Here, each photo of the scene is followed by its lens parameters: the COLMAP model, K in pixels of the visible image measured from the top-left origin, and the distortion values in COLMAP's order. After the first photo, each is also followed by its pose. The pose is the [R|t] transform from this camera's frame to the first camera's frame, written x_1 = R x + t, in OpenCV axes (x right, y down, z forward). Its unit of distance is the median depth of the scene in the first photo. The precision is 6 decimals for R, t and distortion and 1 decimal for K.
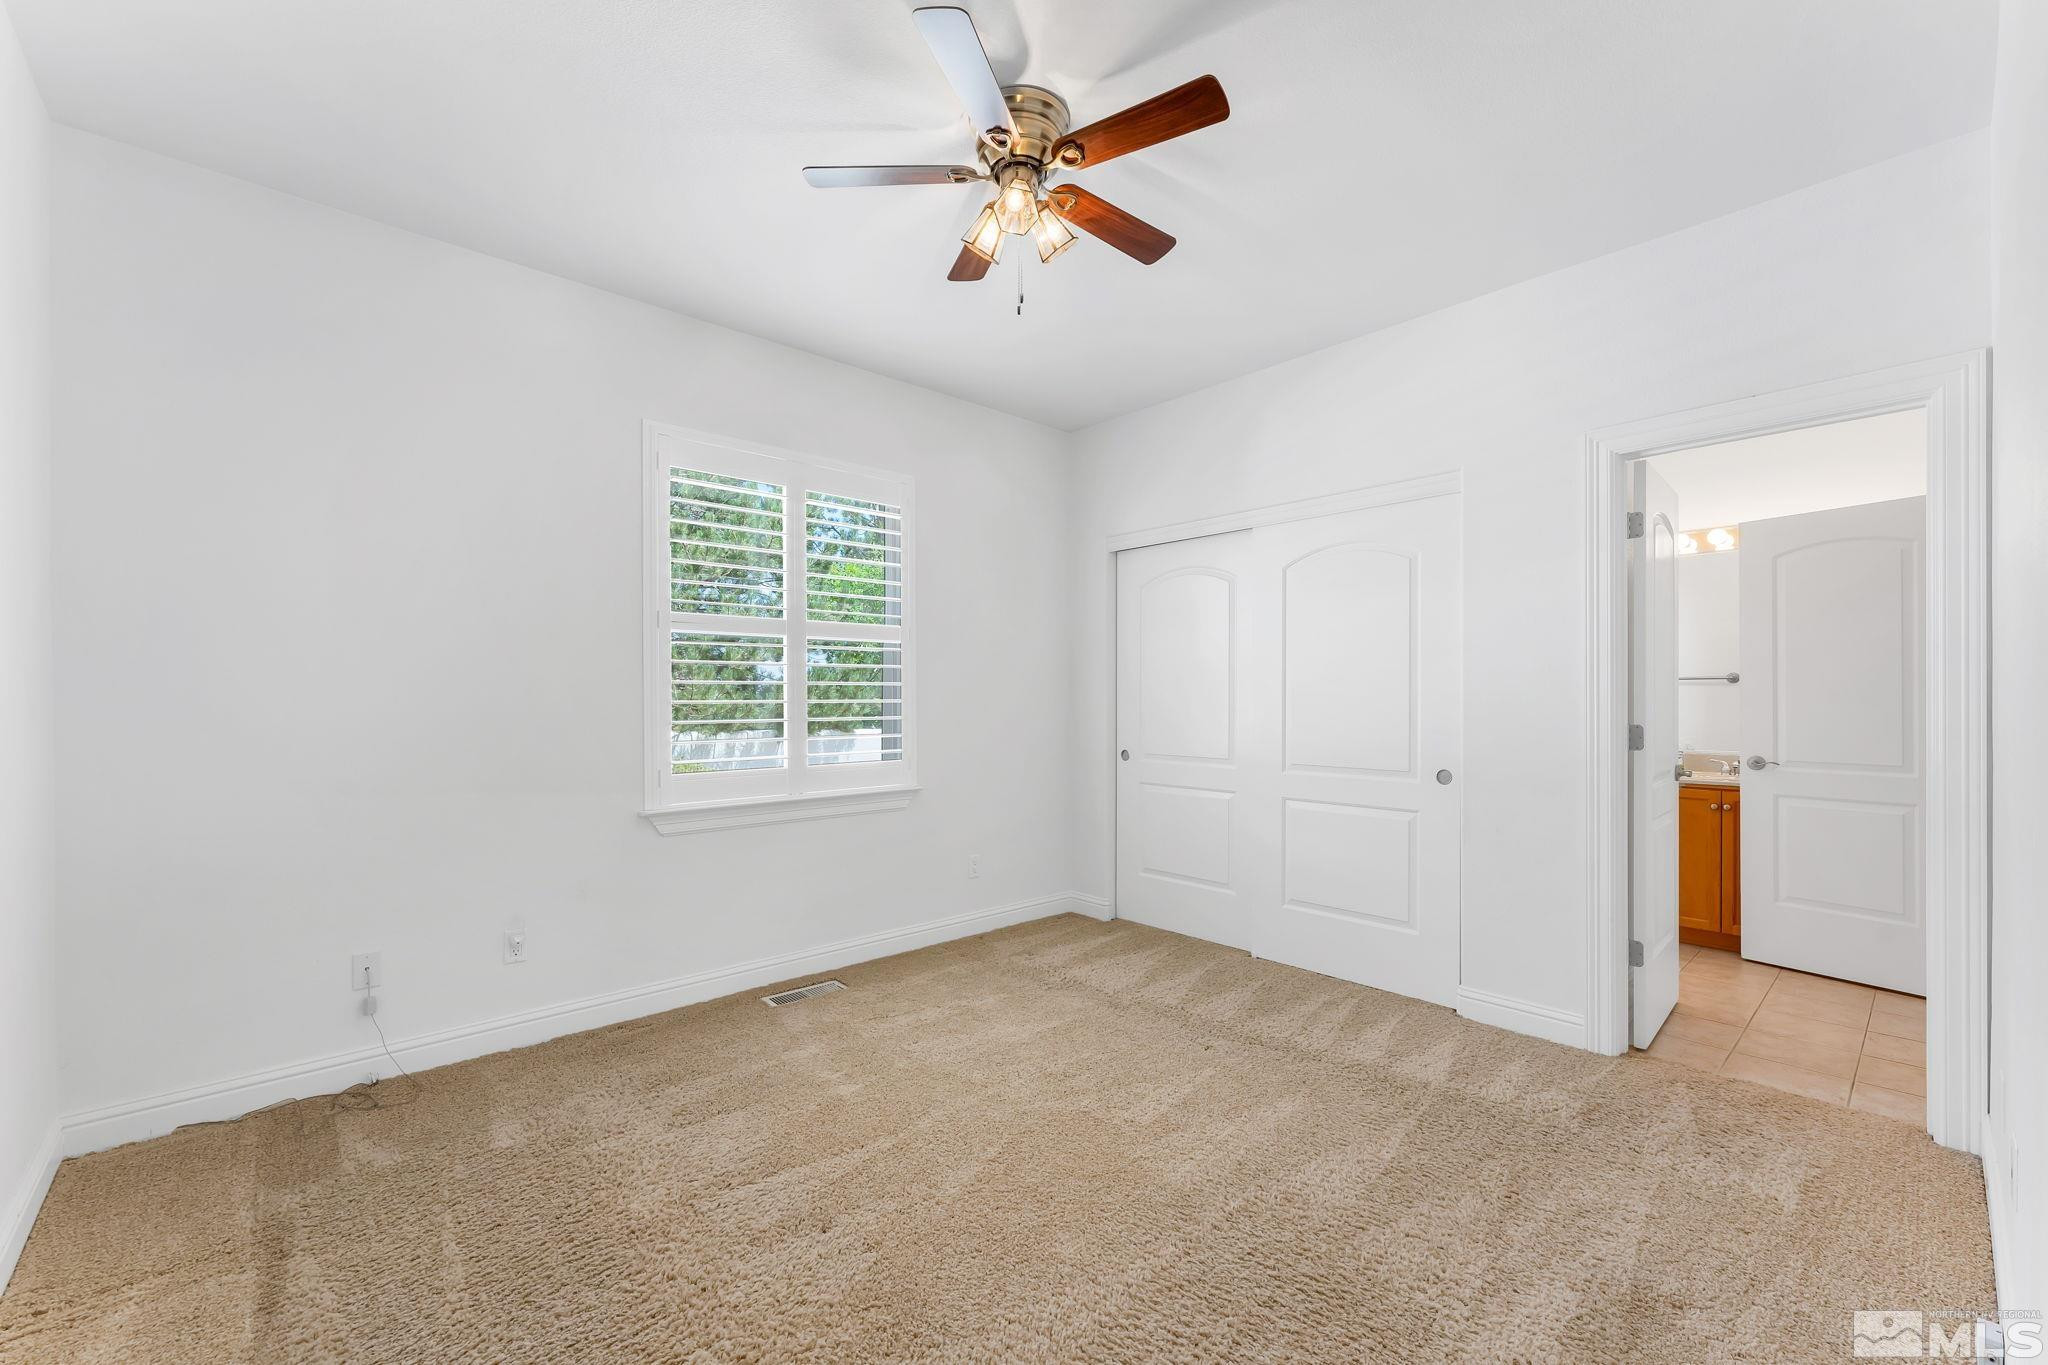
lens RADIAL K [[859.2, 0, 1015.6], [0, 859.2, 694.9], [0, 0, 1]] dist [0.000416, 0.000170]
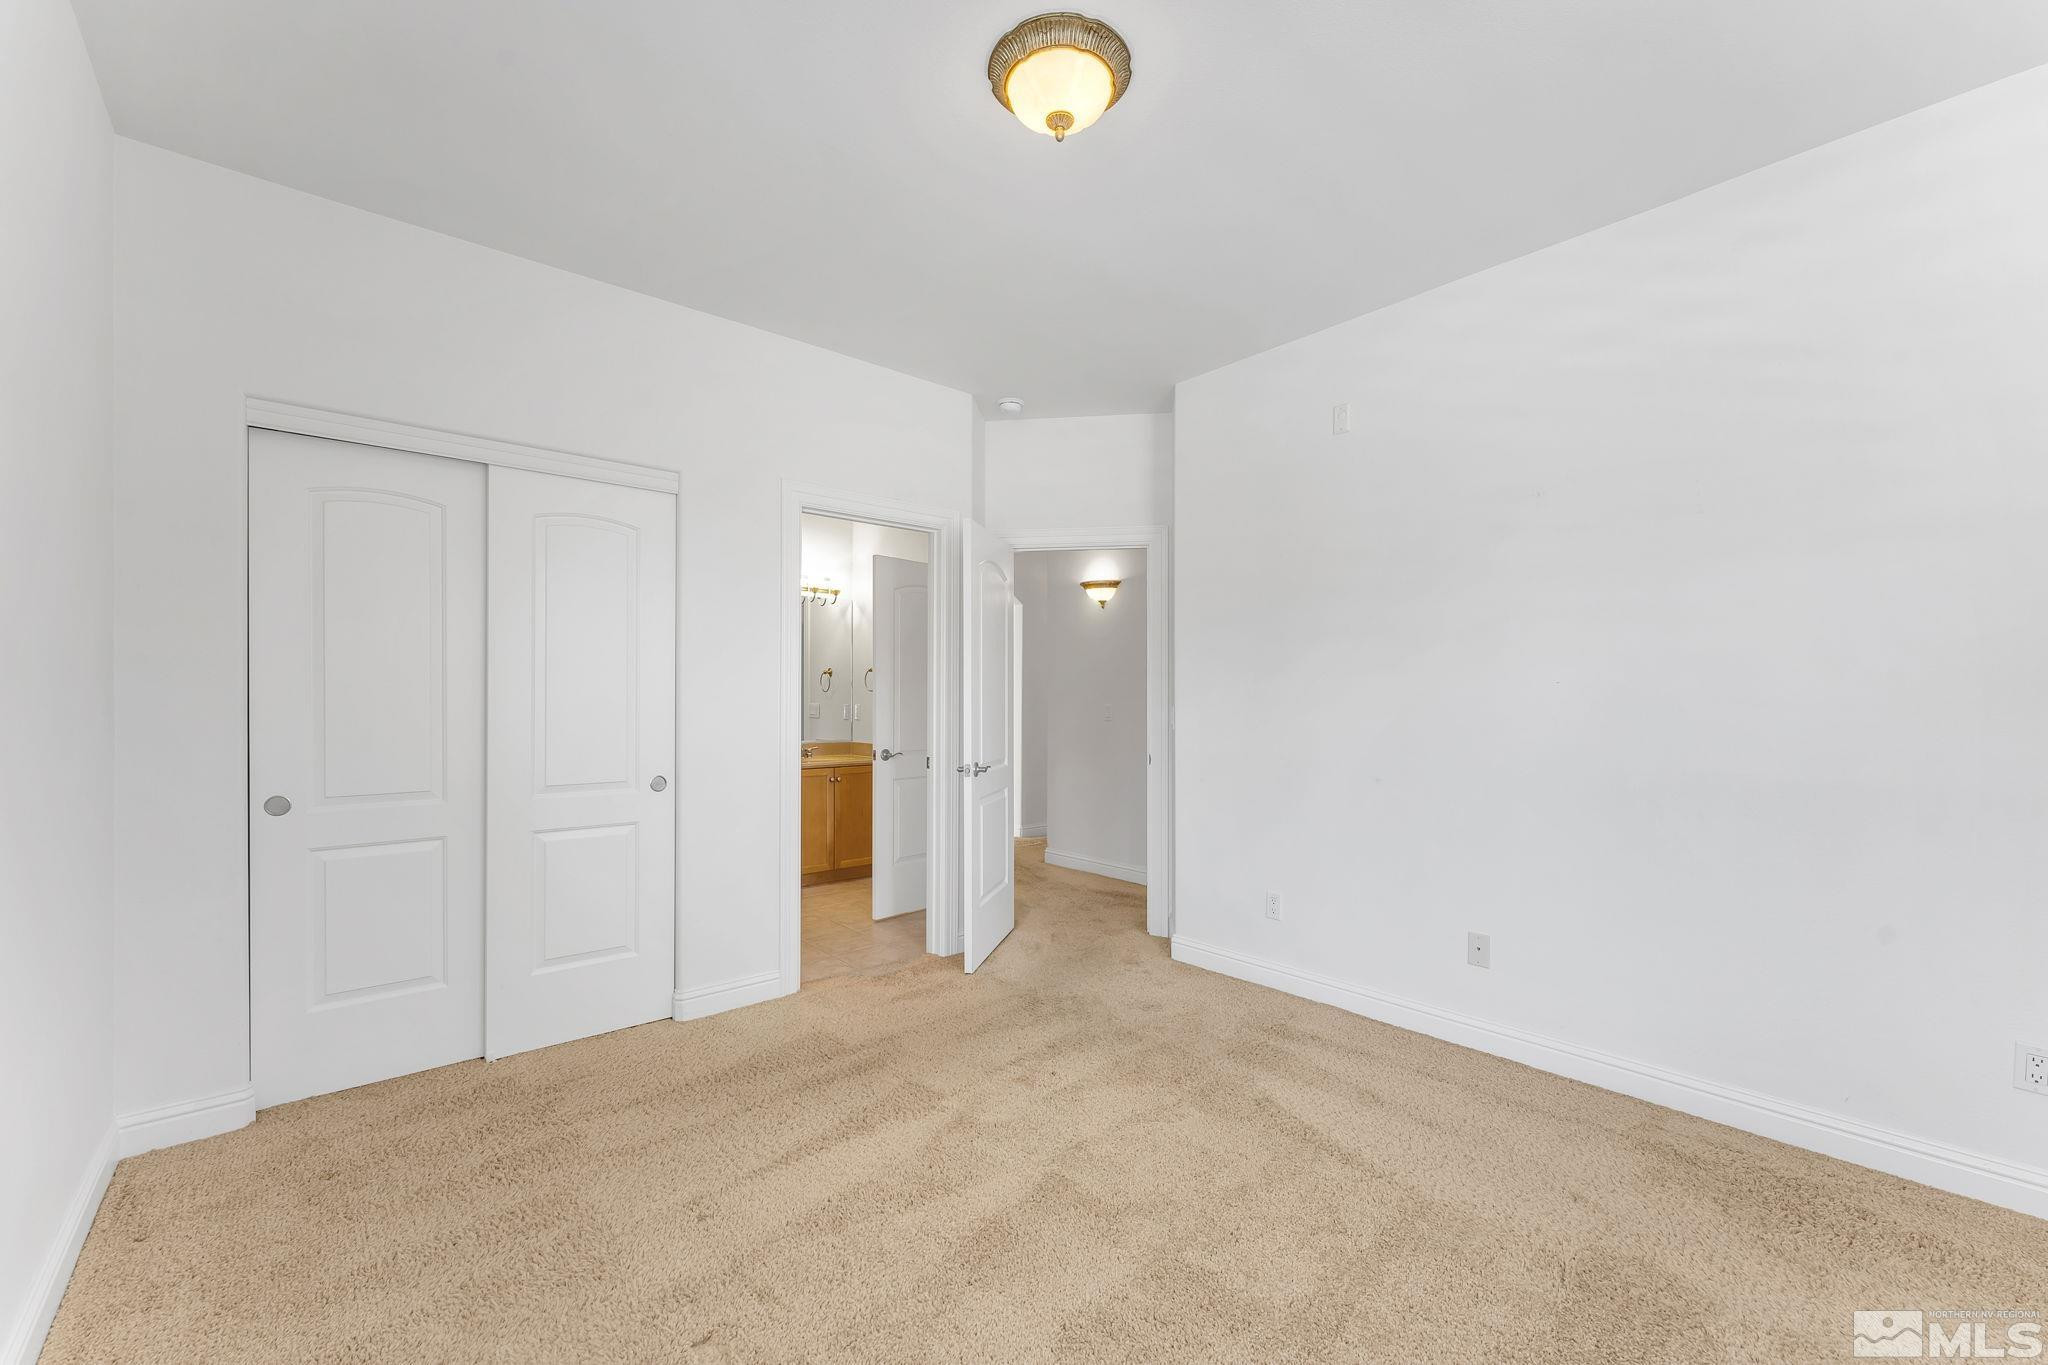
lens RADIAL K [[832.1, 0, 1030.5], [0, 832.1, 695.4], [0, 0, 1]] dist [-0.001234, -0.000021]
pose [[0.027378, 0.006914, 0.999601, -0.520143], [-0.001674, 0.999975, -0.006871, 0.002566], [-0.999624, -0.001485, 0.027389, 0.664844]]
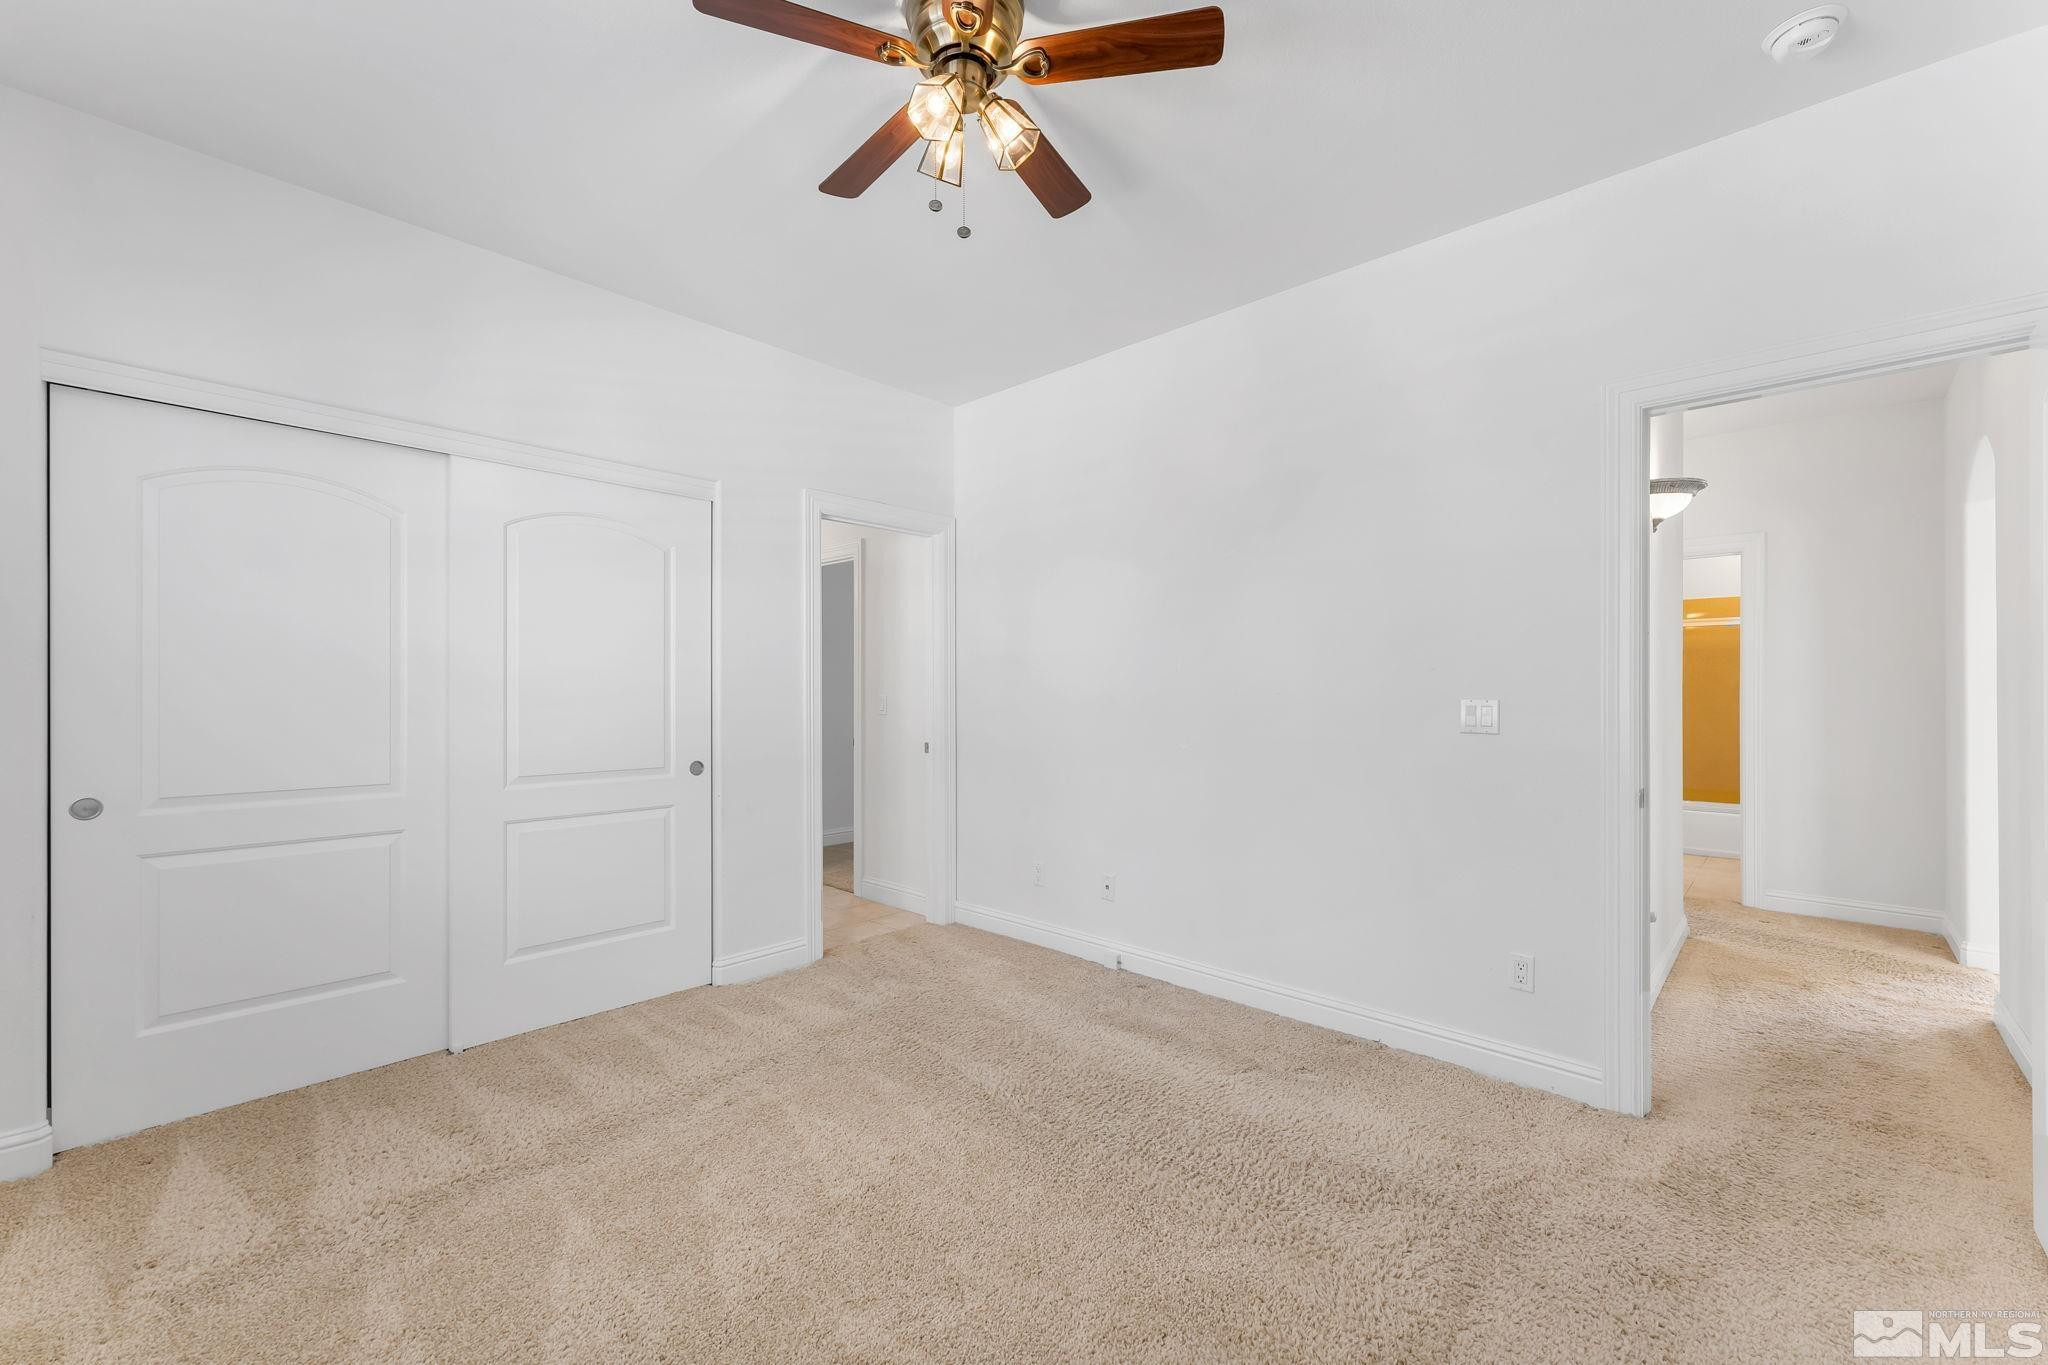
lens RADIAL K [[832.1, 0, 1030.5], [0, 832.1, 695.4], [0, 0, 1]] dist [-0.001234, -0.000021]
pose [[-0.106531, -0.003701, 0.994303, -0.532242], [-0.002077, 0.999992, 0.003499, 0.002559], [-0.994307, -0.001692, -0.106537, 0.680001]]
